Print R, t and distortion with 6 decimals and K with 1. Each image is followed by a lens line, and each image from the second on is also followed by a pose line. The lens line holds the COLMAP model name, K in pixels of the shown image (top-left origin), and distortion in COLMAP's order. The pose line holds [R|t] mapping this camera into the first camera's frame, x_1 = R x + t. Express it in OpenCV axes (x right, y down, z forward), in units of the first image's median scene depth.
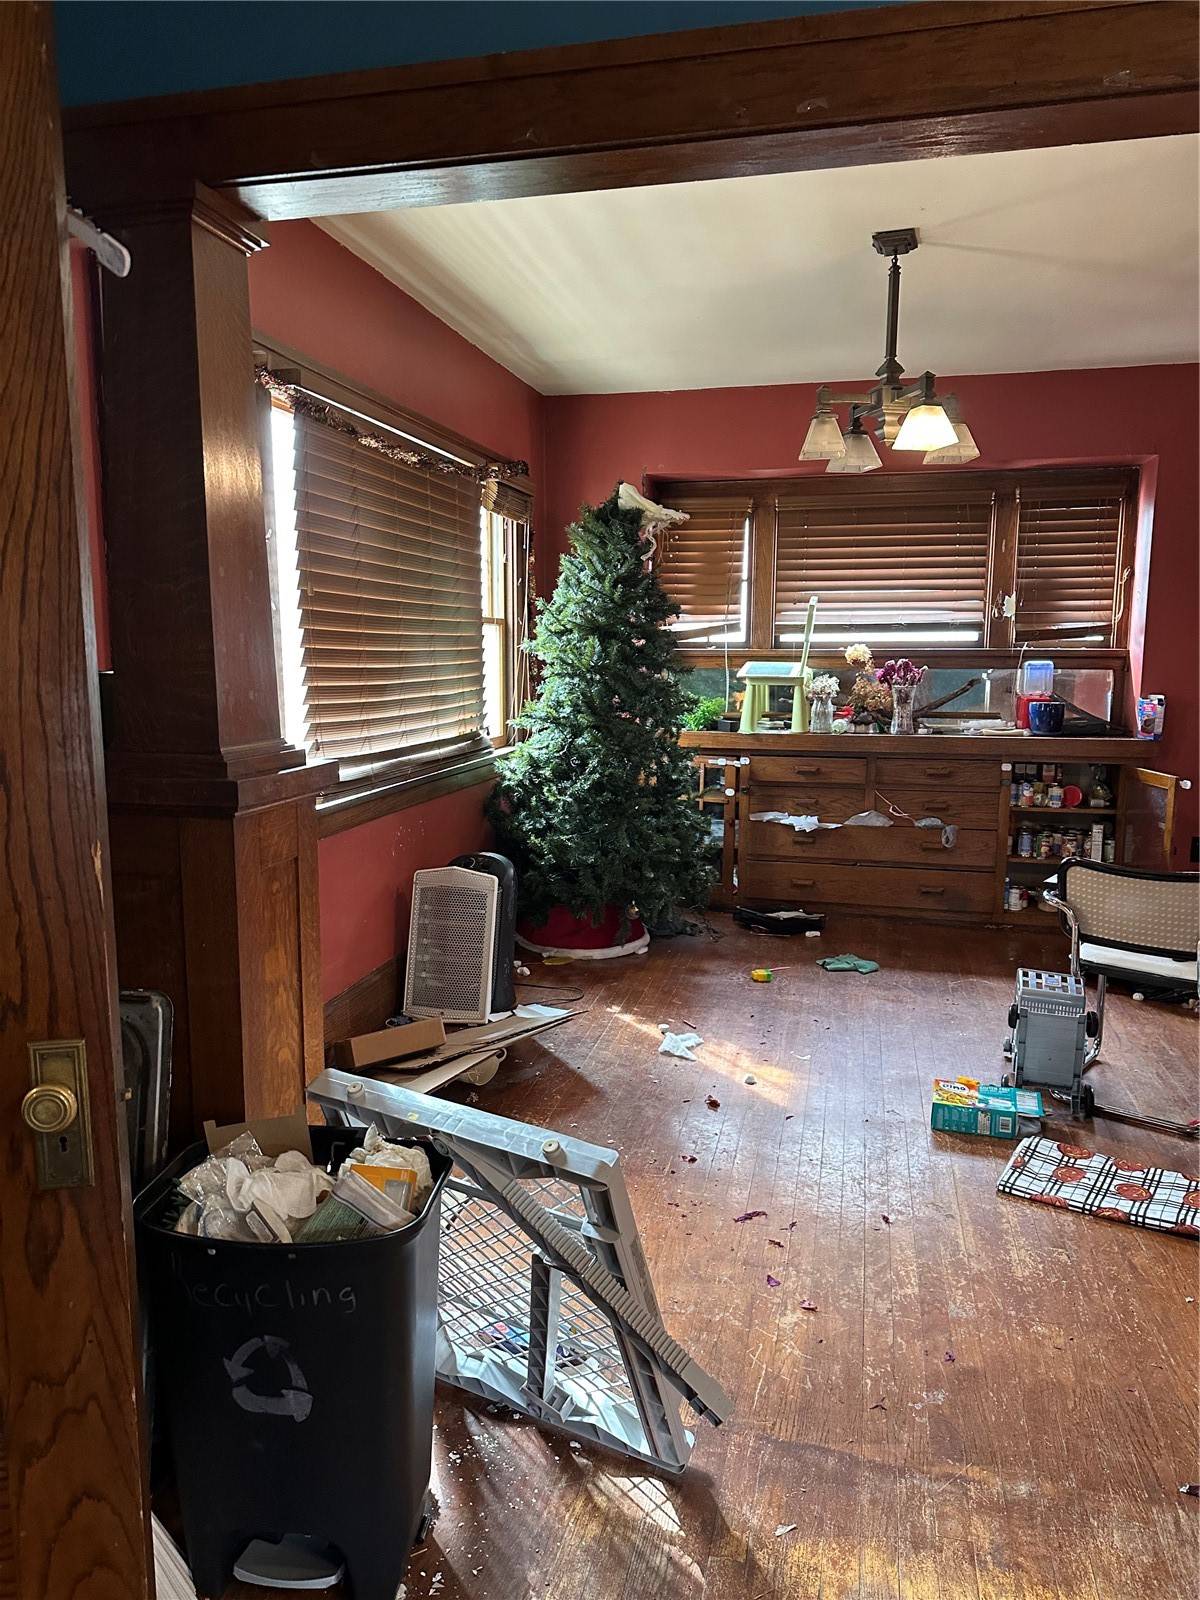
lens RADIAL K [[1123.6, 0, 577.4], [0, 1123.6, 799.8], [0, 0, 1]] dist [0.170338, -0.289122]
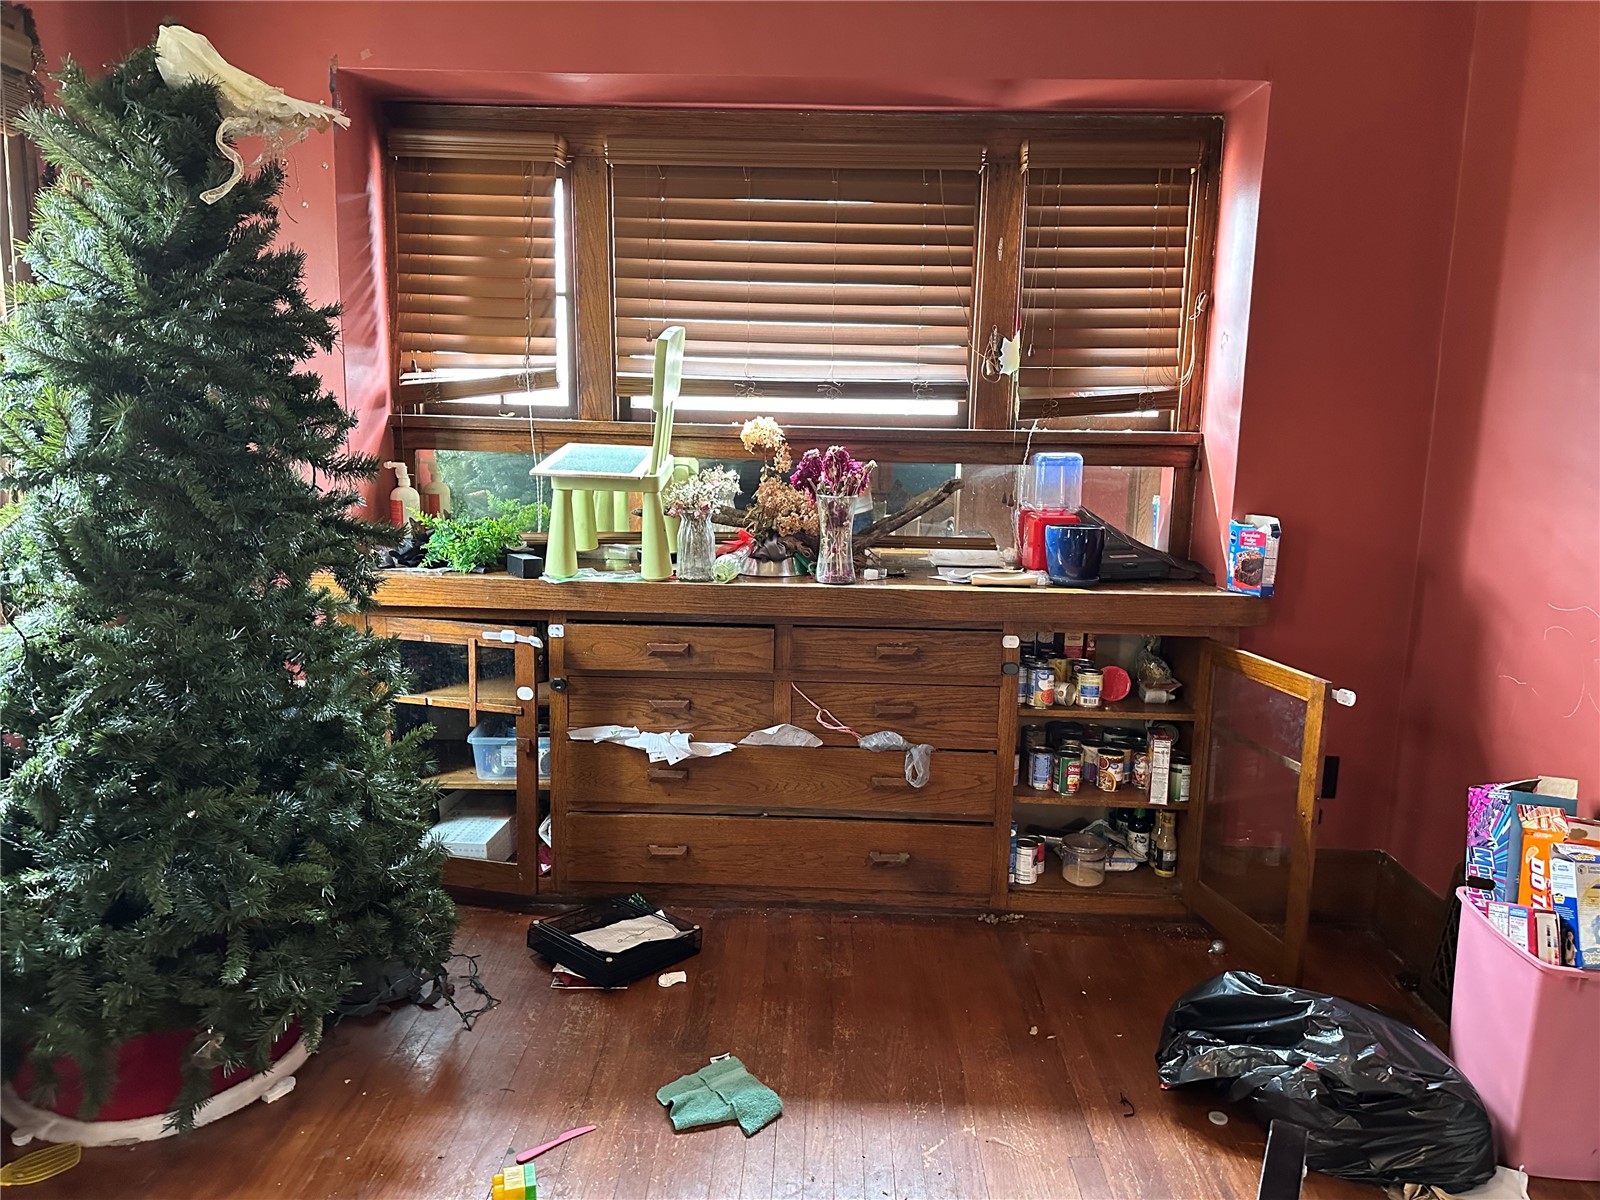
lens RADIAL K [[1123.6, 0, 794.6], [0, 1123.6, 593.7], [0, 0, 1]] dist [0.170338, -0.289122]
pose [[0.977610, -0.018218, 0.209636, 0.148701], [0.012851, 0.999555, 0.026936, -0.066115], [-0.210033, -0.023639, 0.977408, 0.461719]]
